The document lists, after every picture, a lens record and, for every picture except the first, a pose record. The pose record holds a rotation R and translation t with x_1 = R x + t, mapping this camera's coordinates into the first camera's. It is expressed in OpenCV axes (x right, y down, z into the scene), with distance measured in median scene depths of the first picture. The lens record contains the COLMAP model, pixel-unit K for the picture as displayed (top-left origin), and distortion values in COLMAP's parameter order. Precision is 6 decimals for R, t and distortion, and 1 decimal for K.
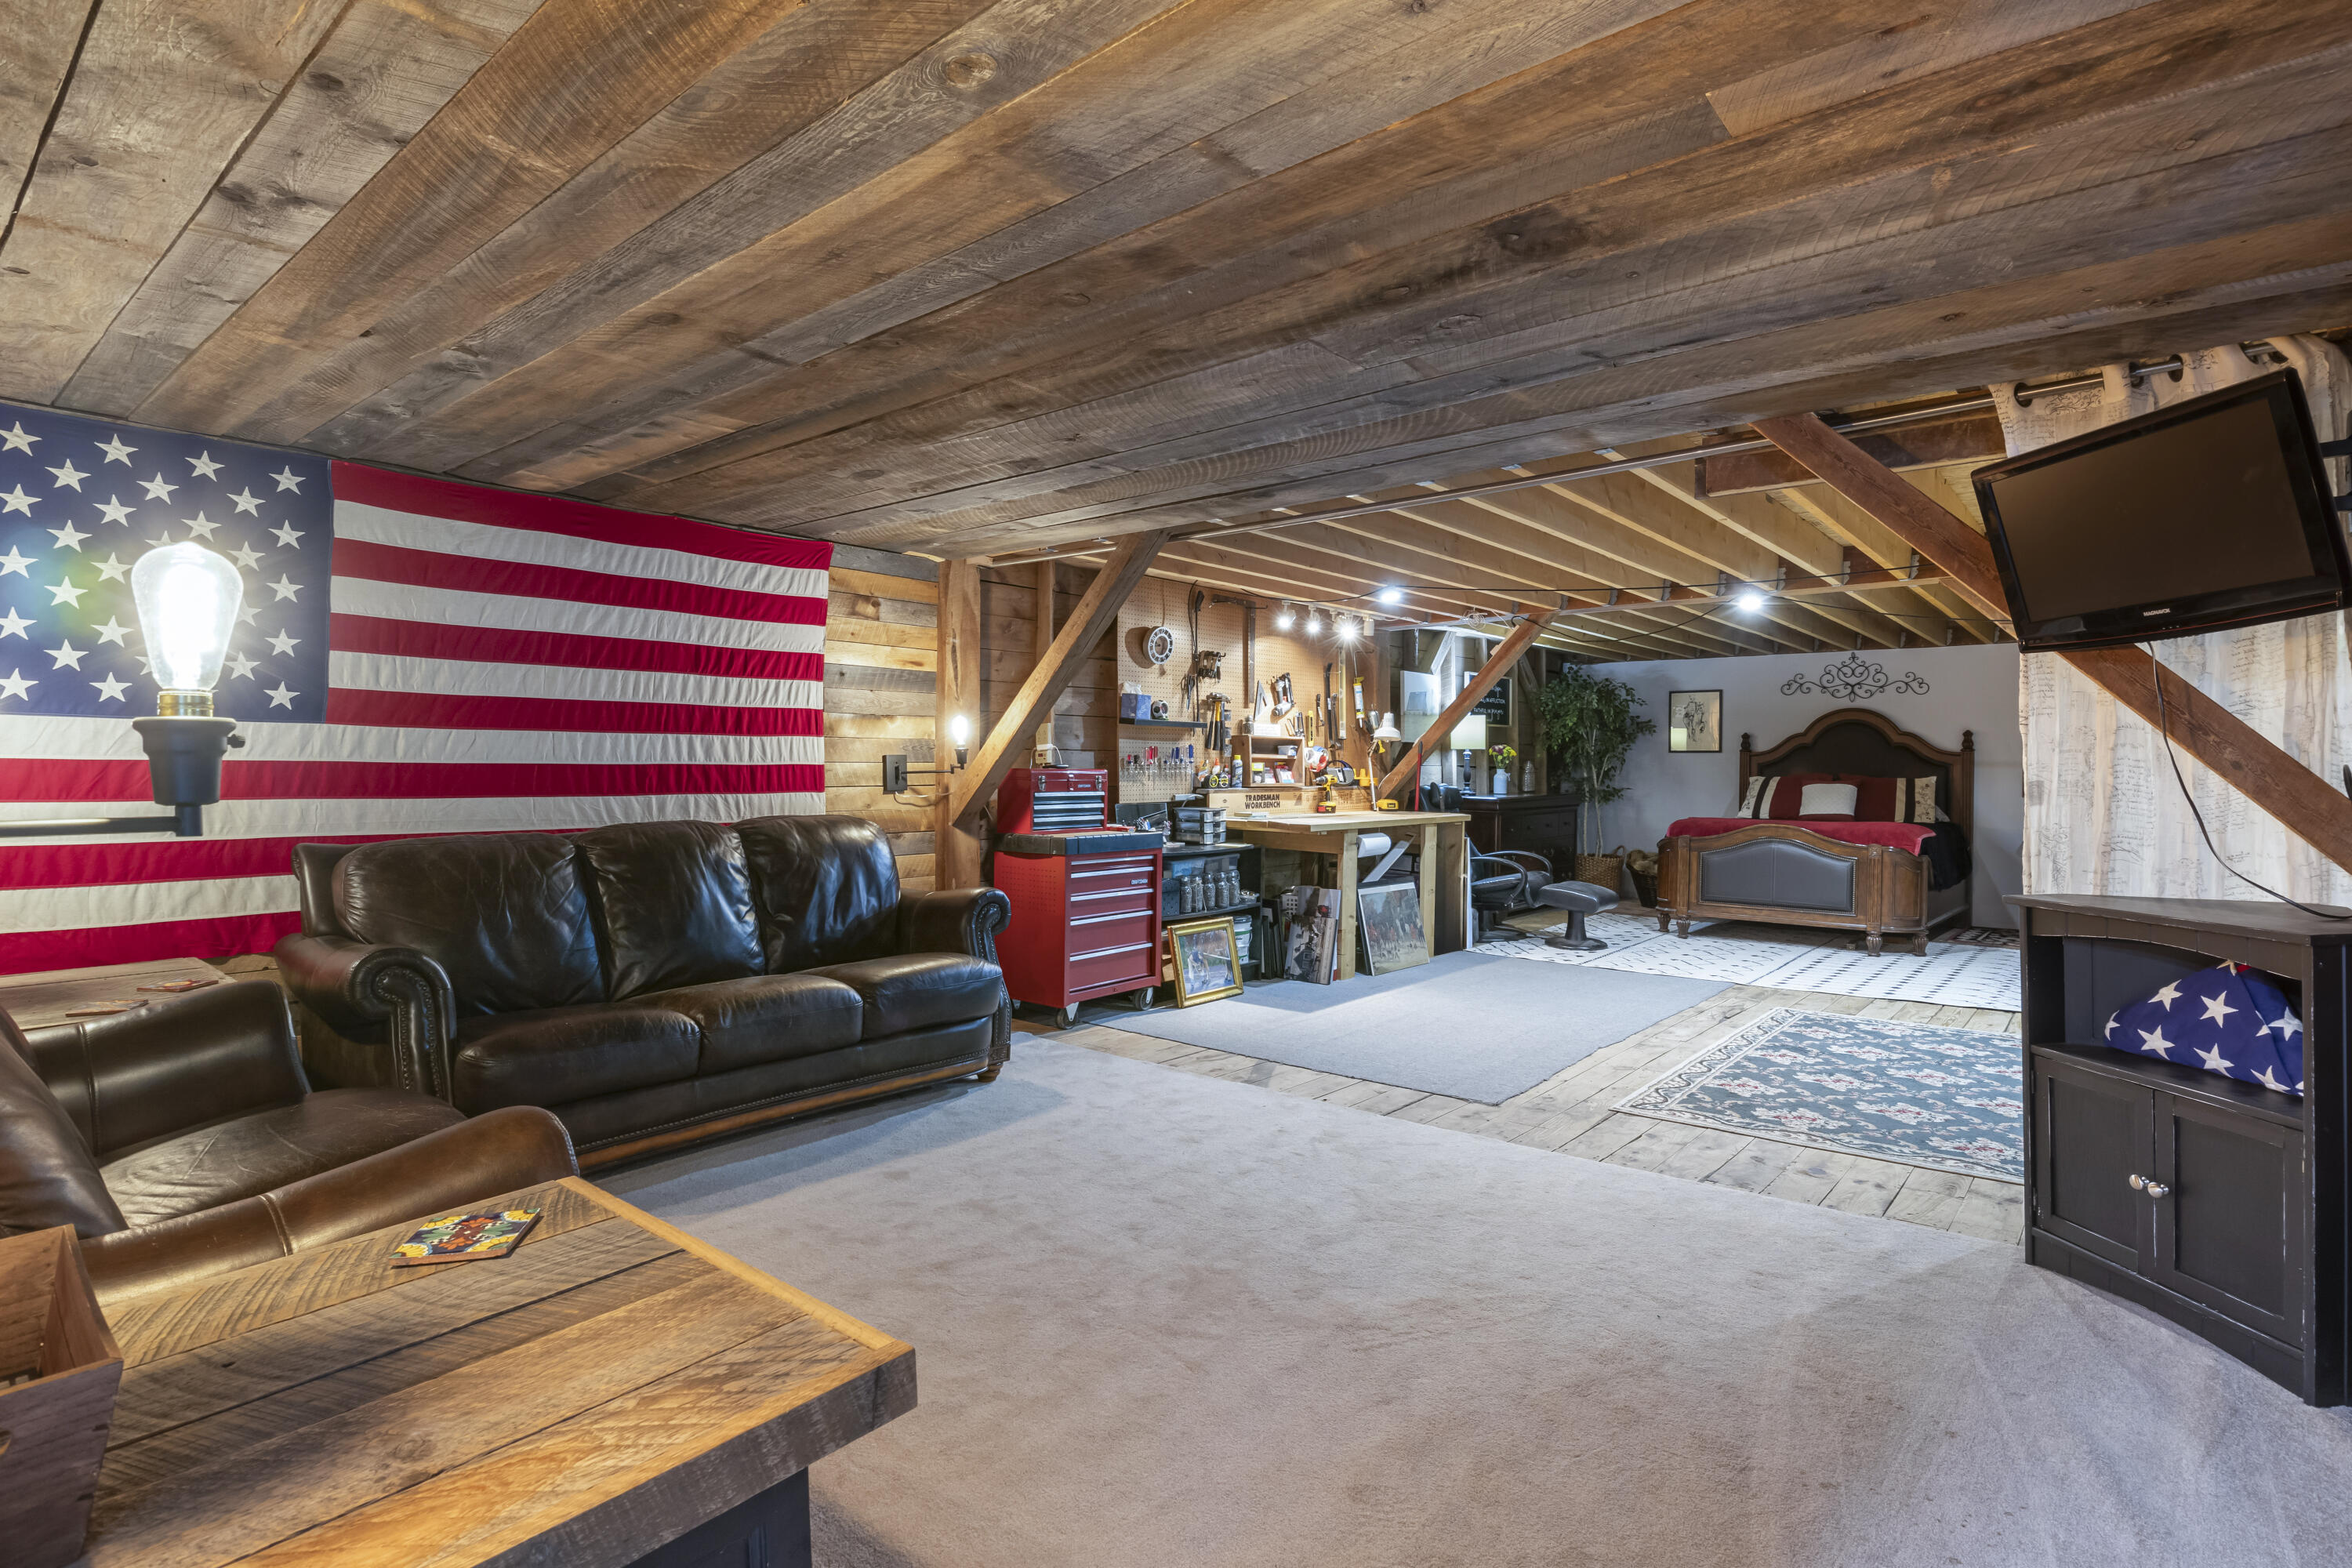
lens RADIAL K [[1177.5, 0, 1175.1], [0, 1177.5, 774.4], [0, 0, 1]] dist [-0.012162, 0.000937]
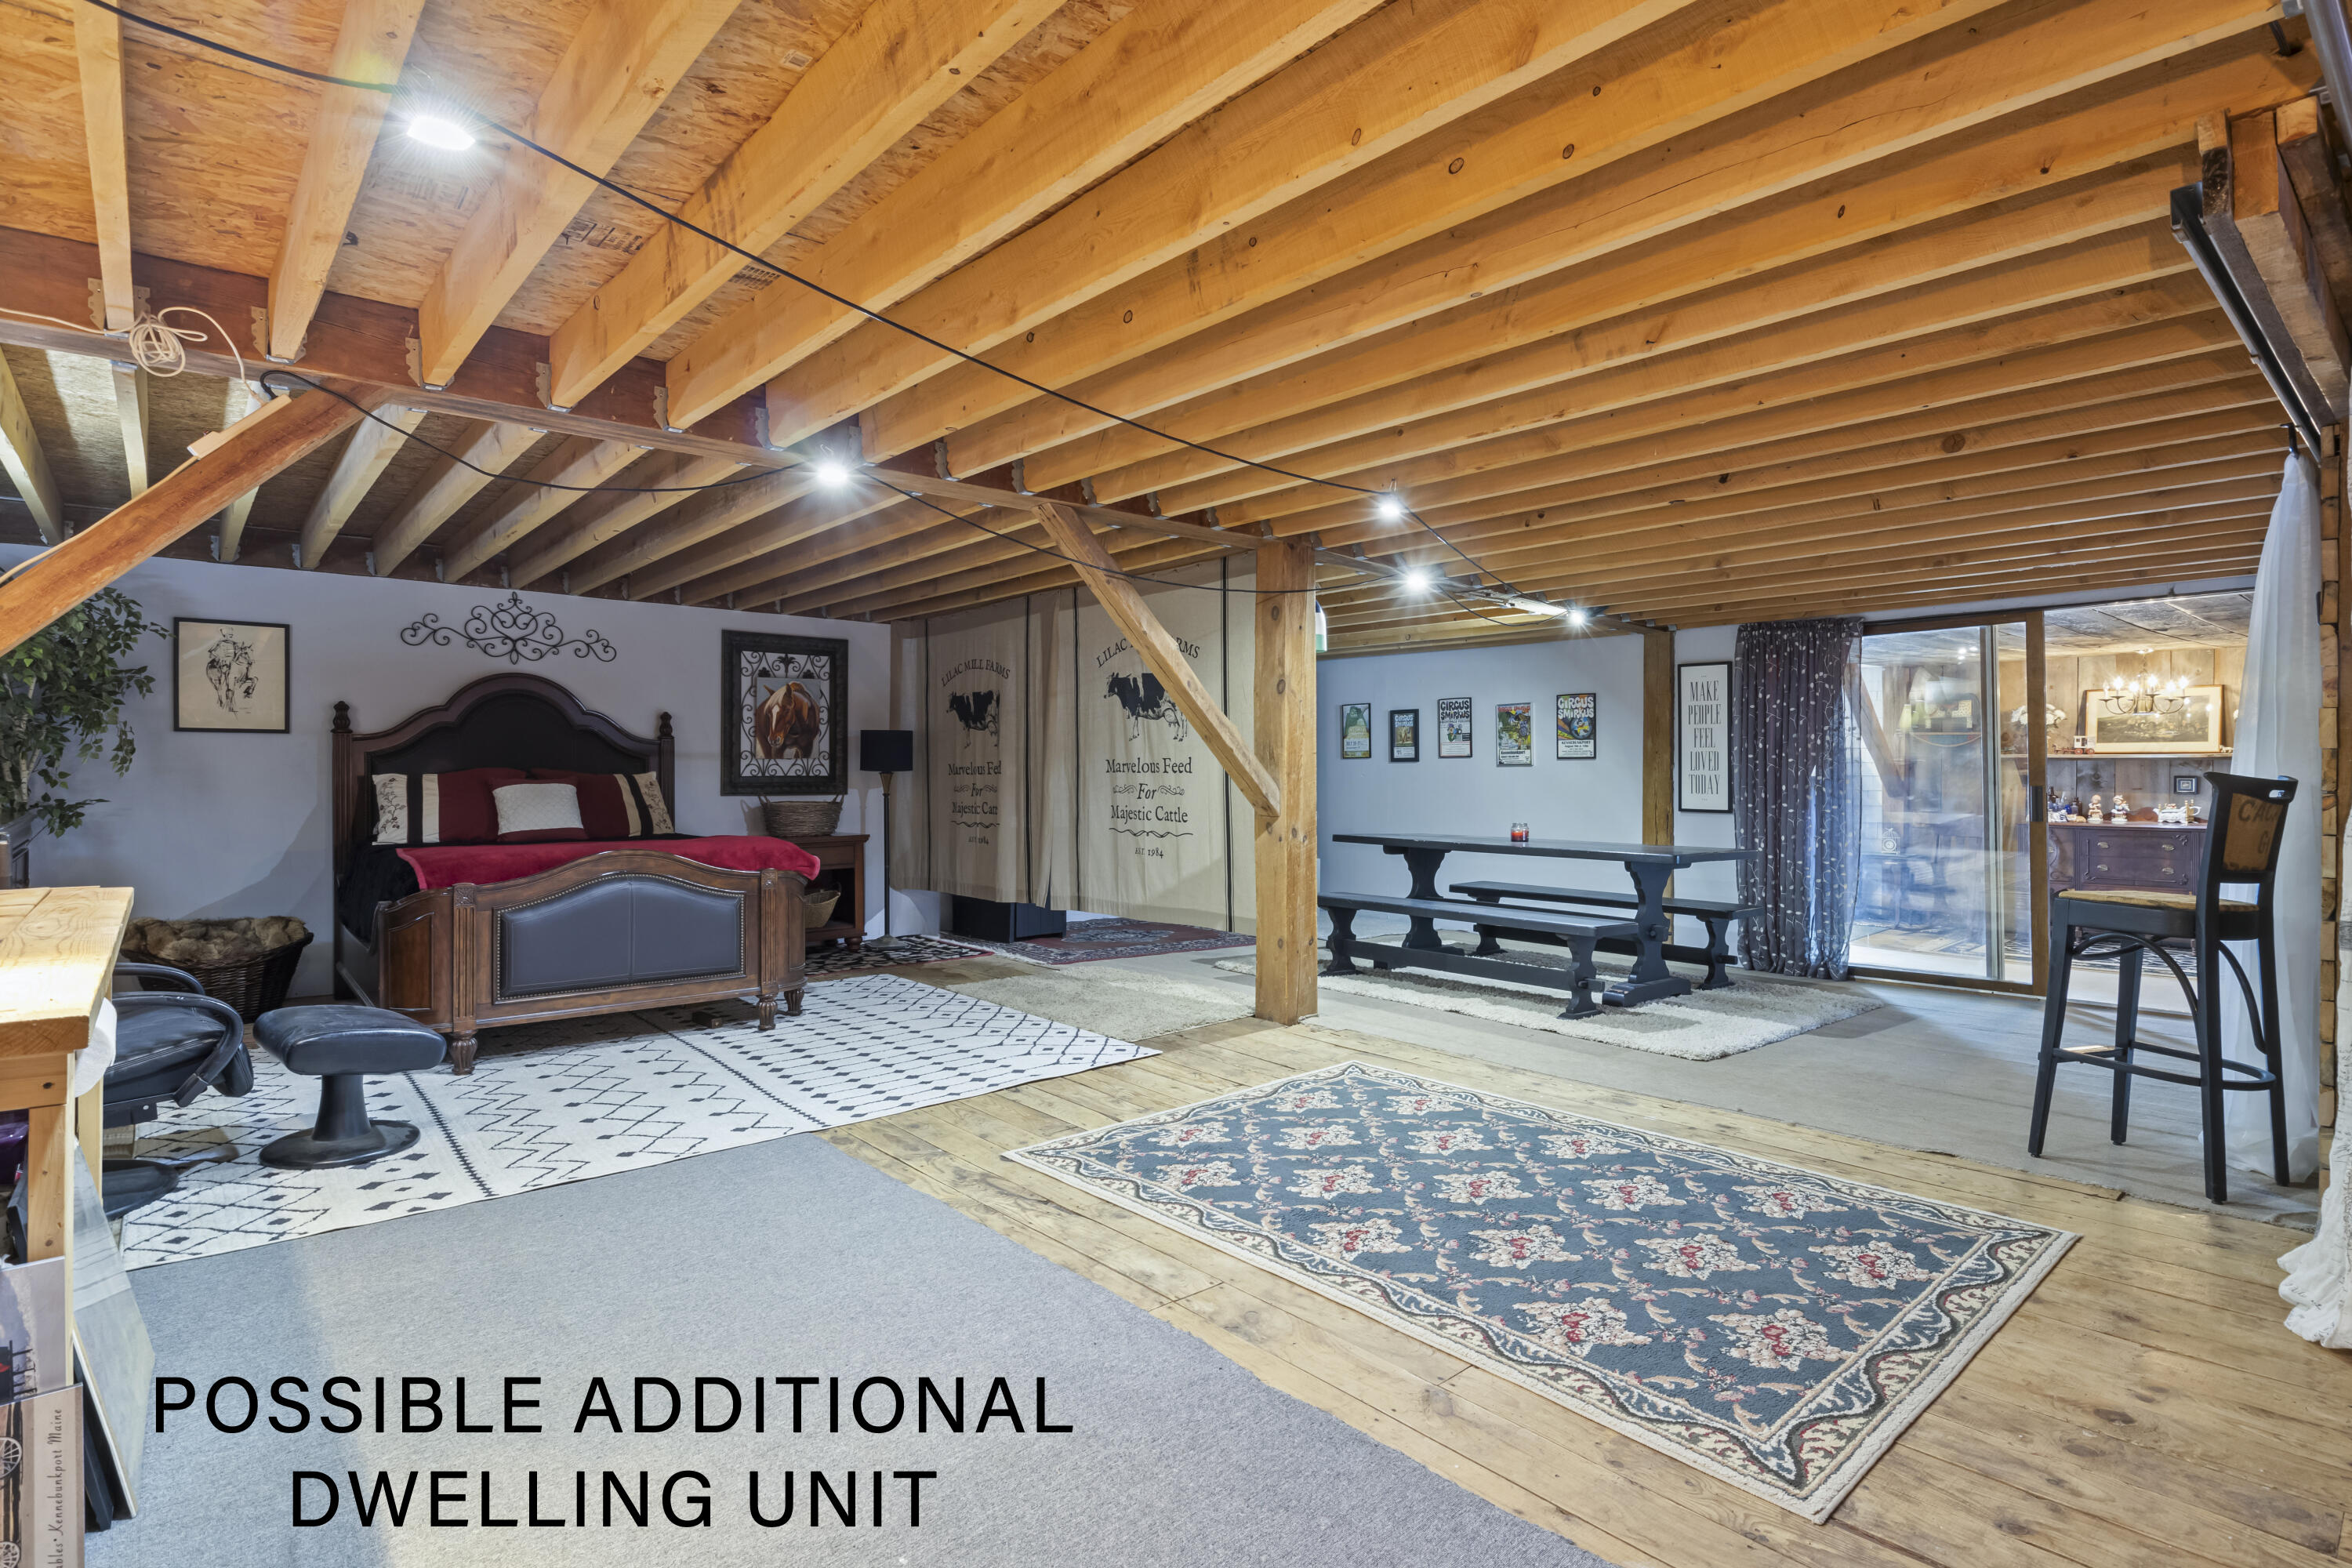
lens RADIAL K [[1177.5, 0, 1176.0], [0, 1177.5, 770.7], [0, 0, 1]] dist [-0.012162, 0.000937]
pose [[0.154792, -0.001555, 0.987946, -0.042305], [0.006359, 0.999980, 0.000578, 0.002697], [-0.987927, 0.006193, 0.154799, 0.533997]]
